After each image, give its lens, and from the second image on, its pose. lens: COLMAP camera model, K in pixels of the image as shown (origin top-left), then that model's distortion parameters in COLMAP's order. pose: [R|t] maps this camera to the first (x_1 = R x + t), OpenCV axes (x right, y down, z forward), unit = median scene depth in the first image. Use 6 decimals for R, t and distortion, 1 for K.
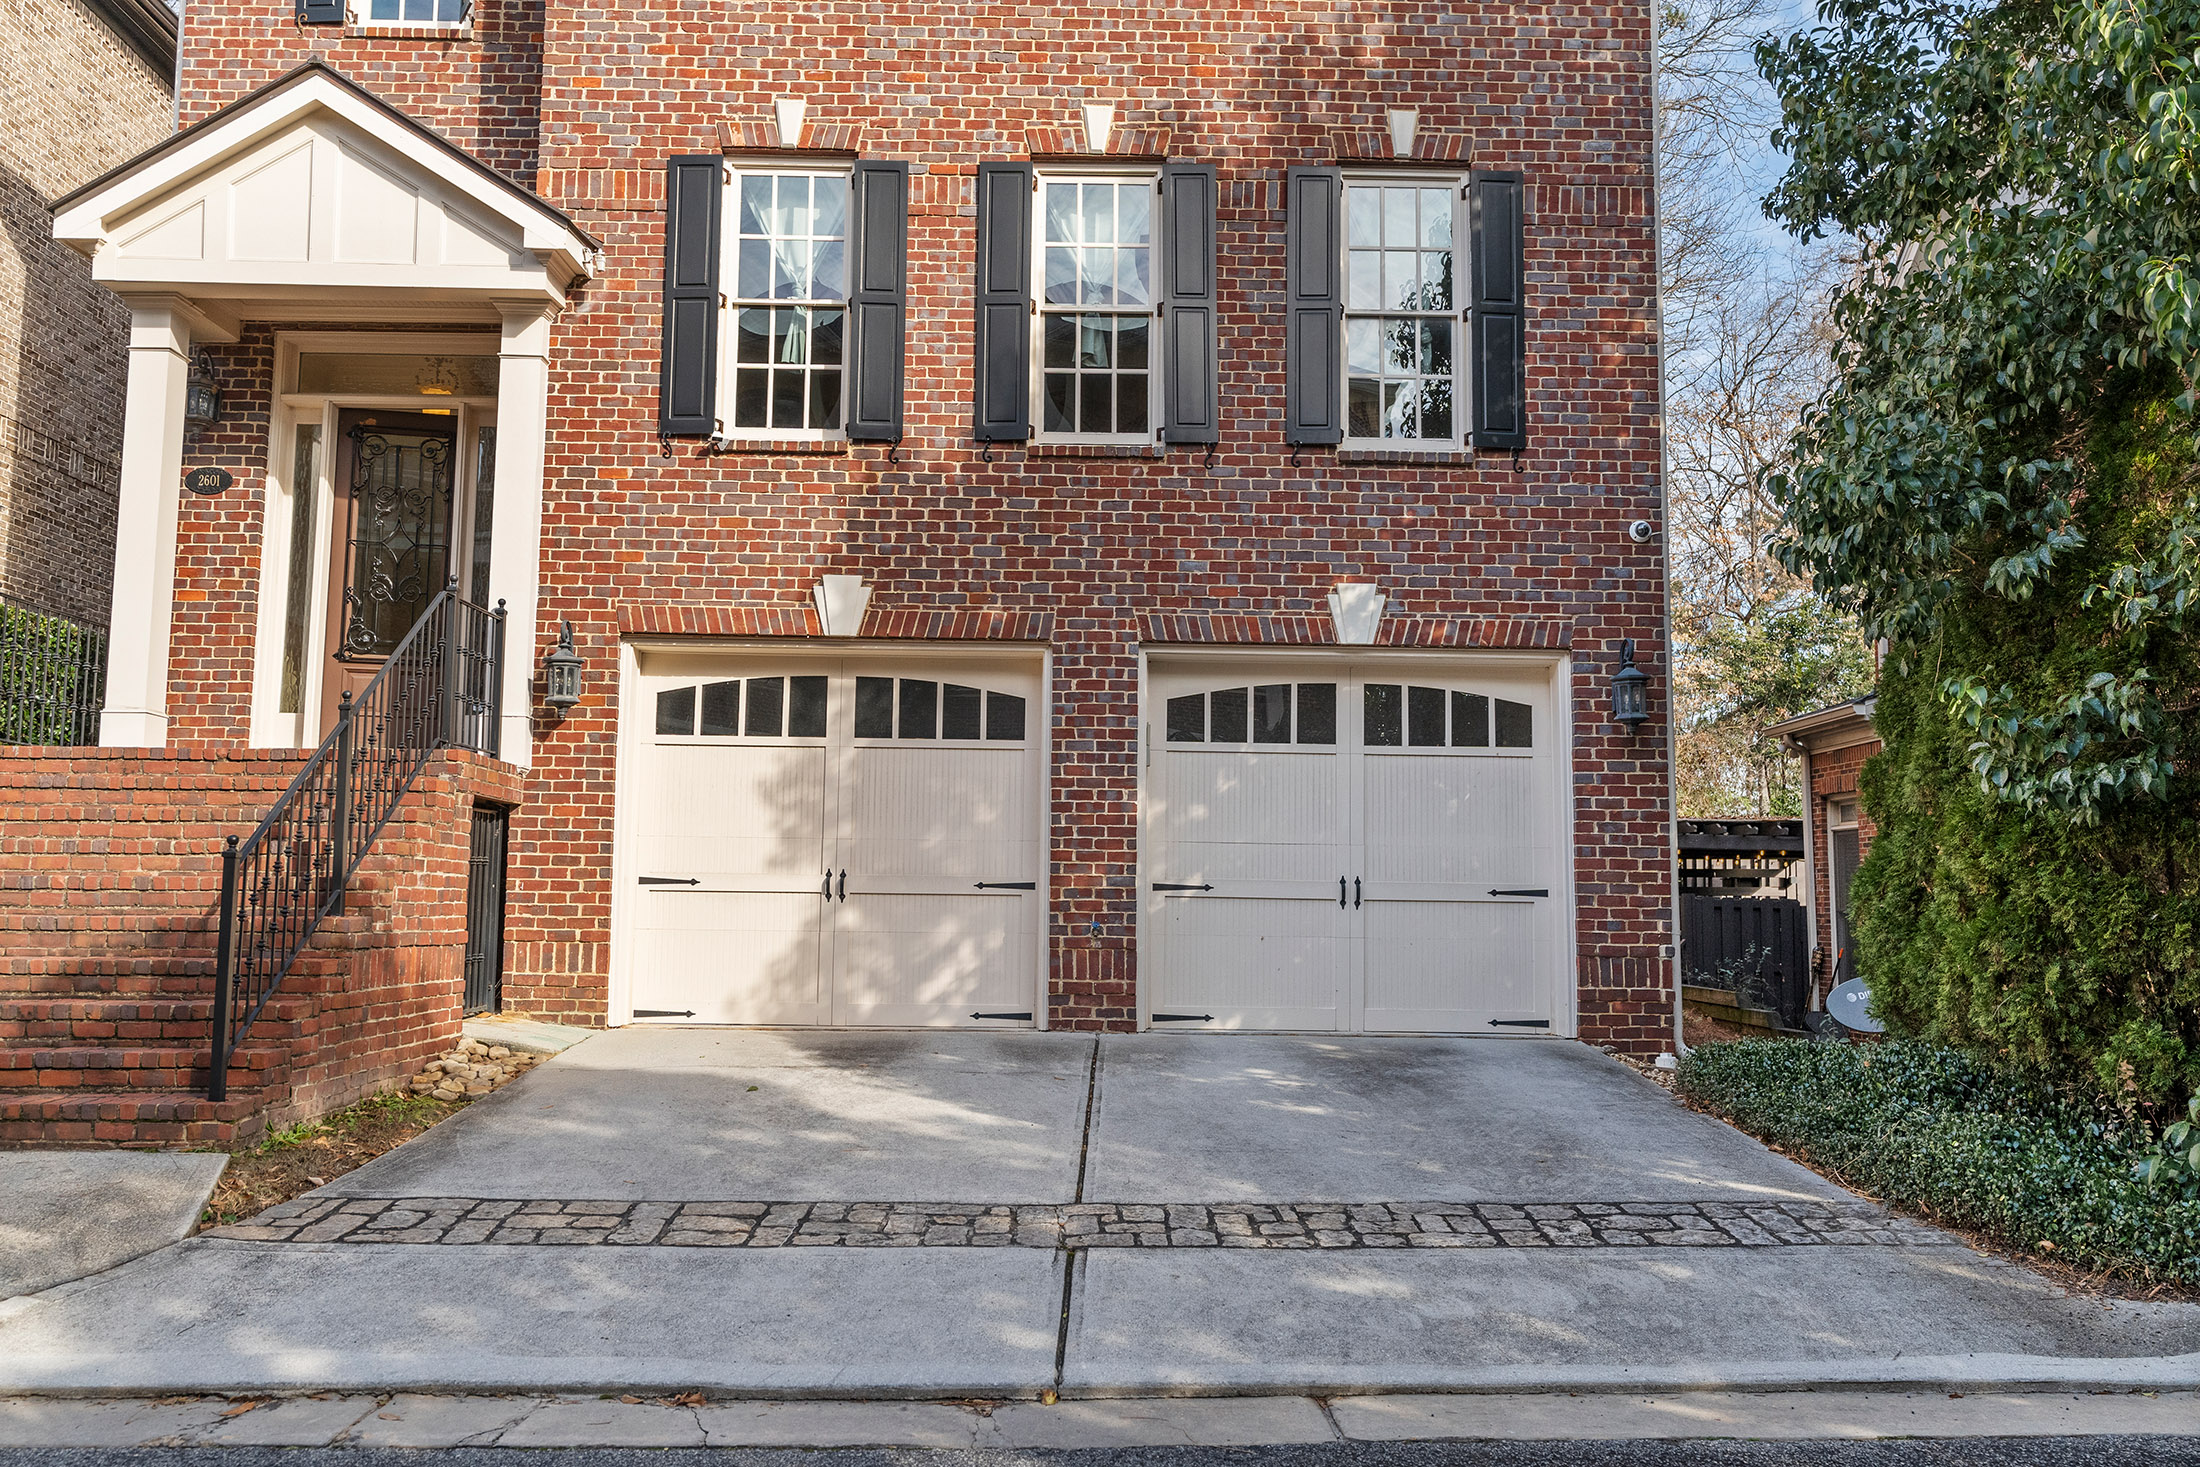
lens RADIAL K [[1680.7, 0, 1100.0], [0, 1680.7, 733.5], [0, 0, 1]] dist [0.001283, 0.003894]
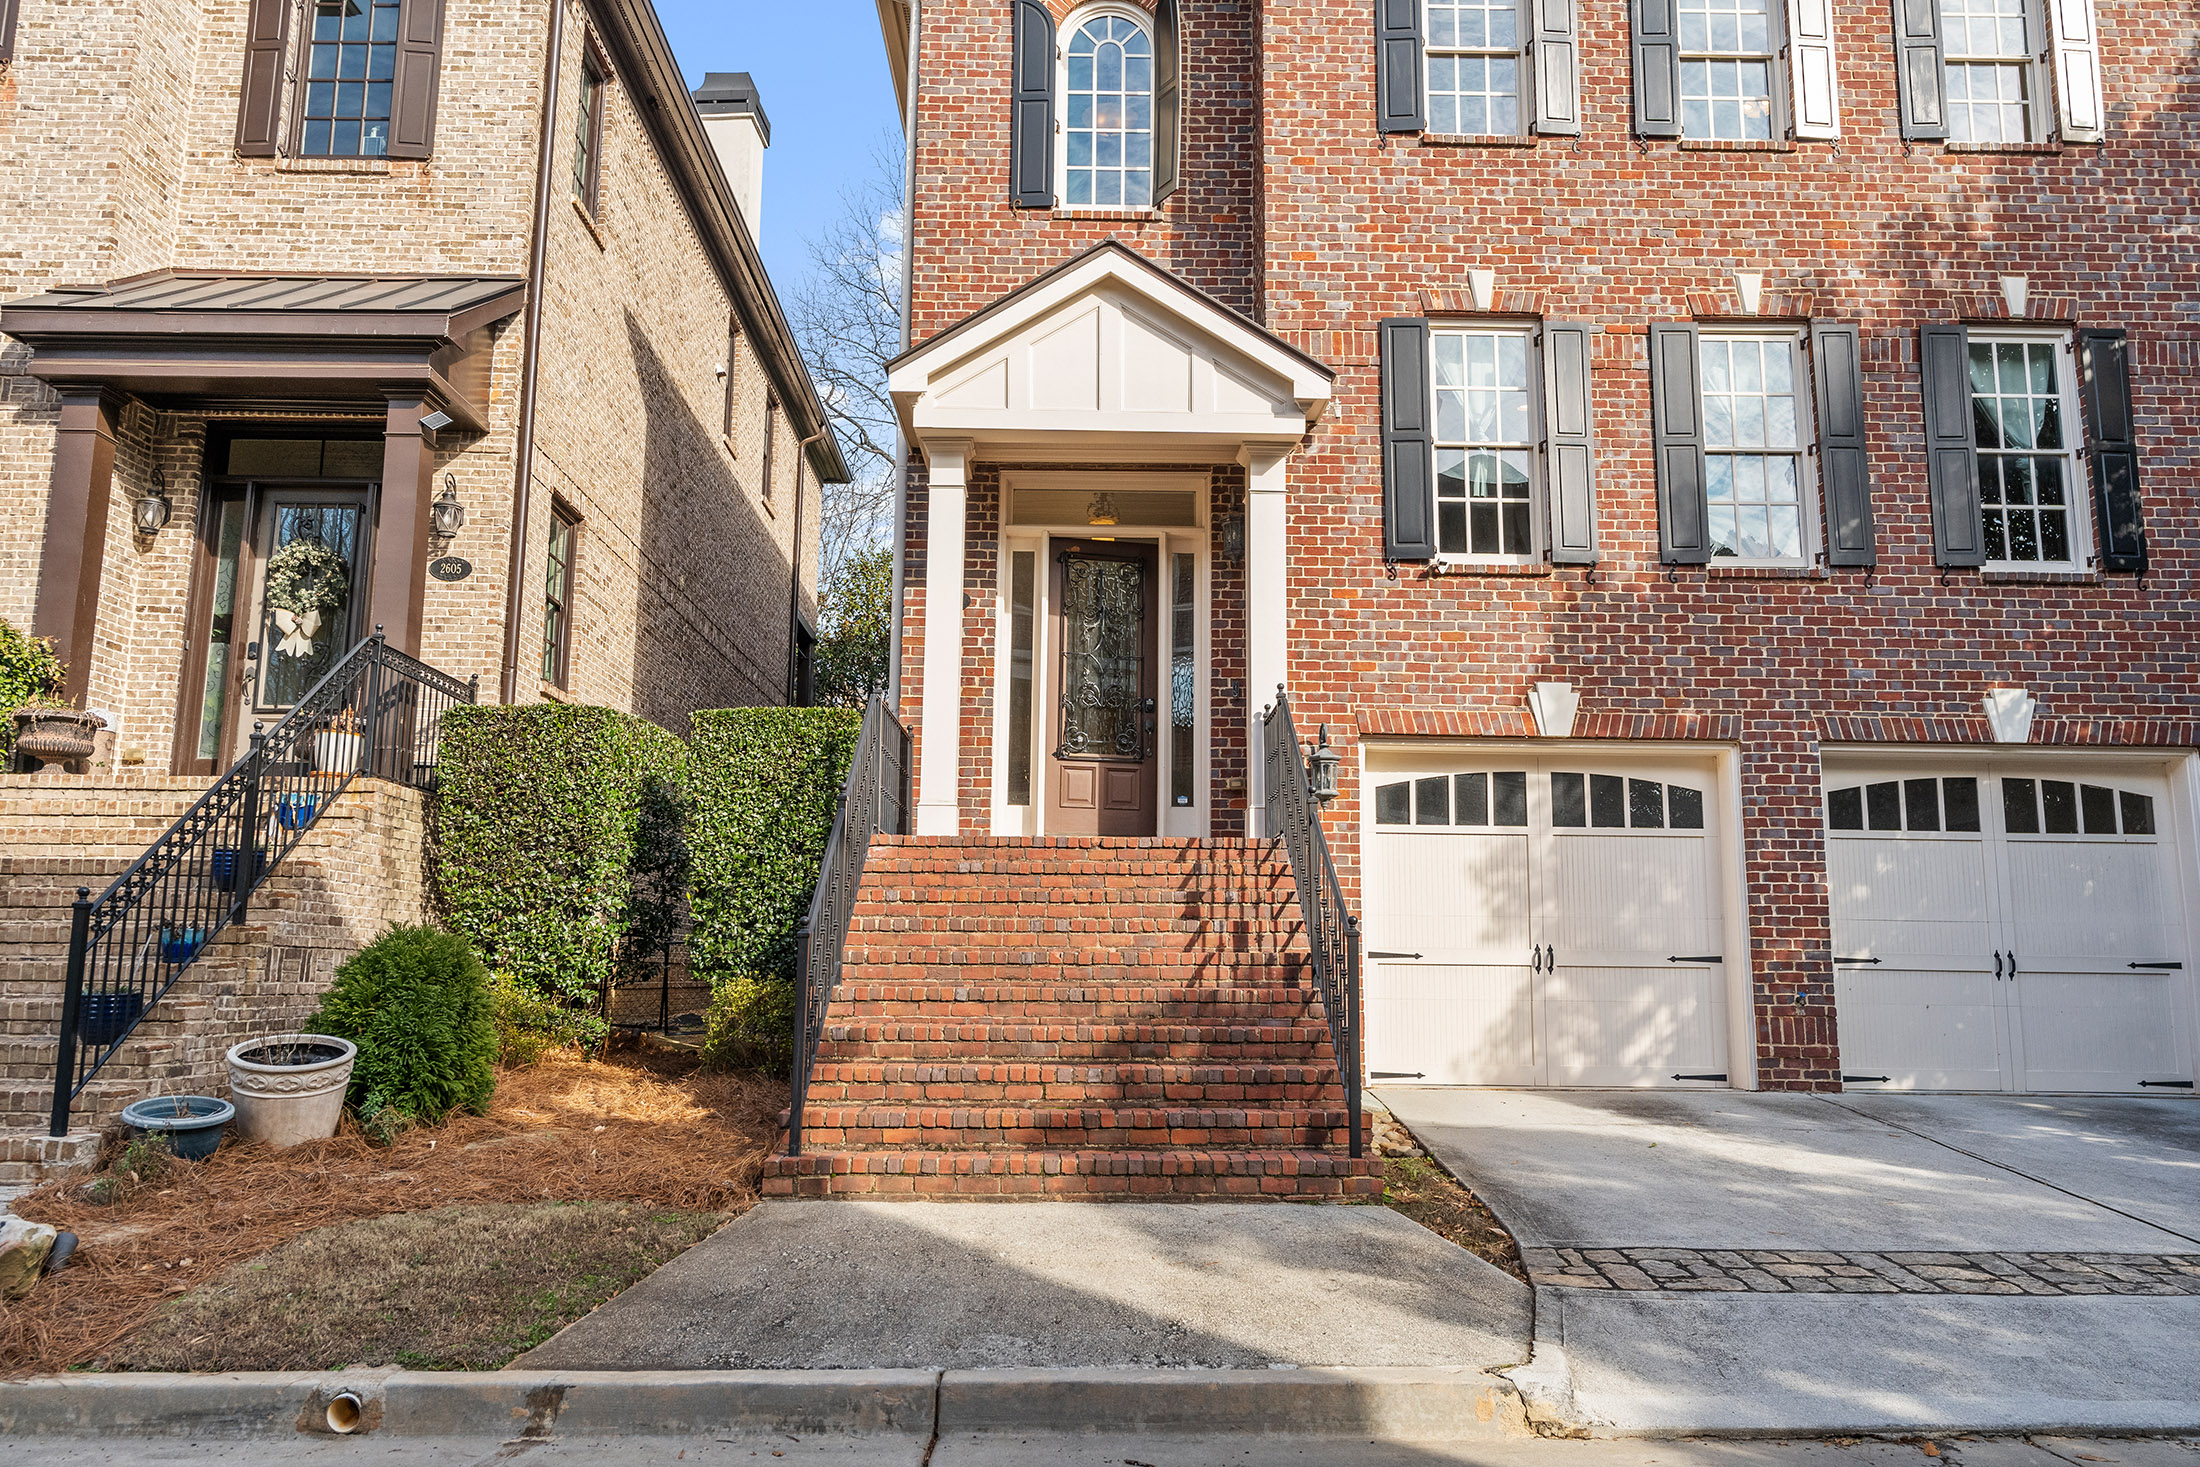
lens RADIAL K [[1482.8, 0, 1100.0], [0, 1482.8, 733.5], [0, 0, 1]] dist [0.002061, 0.001566]
pose [[0.999982, -0.001866, -0.005757, -0.447110], [0.001531, 0.998329, -0.057761, -0.002832], [0.005855, 0.057751, 0.998314, 0.004854]]
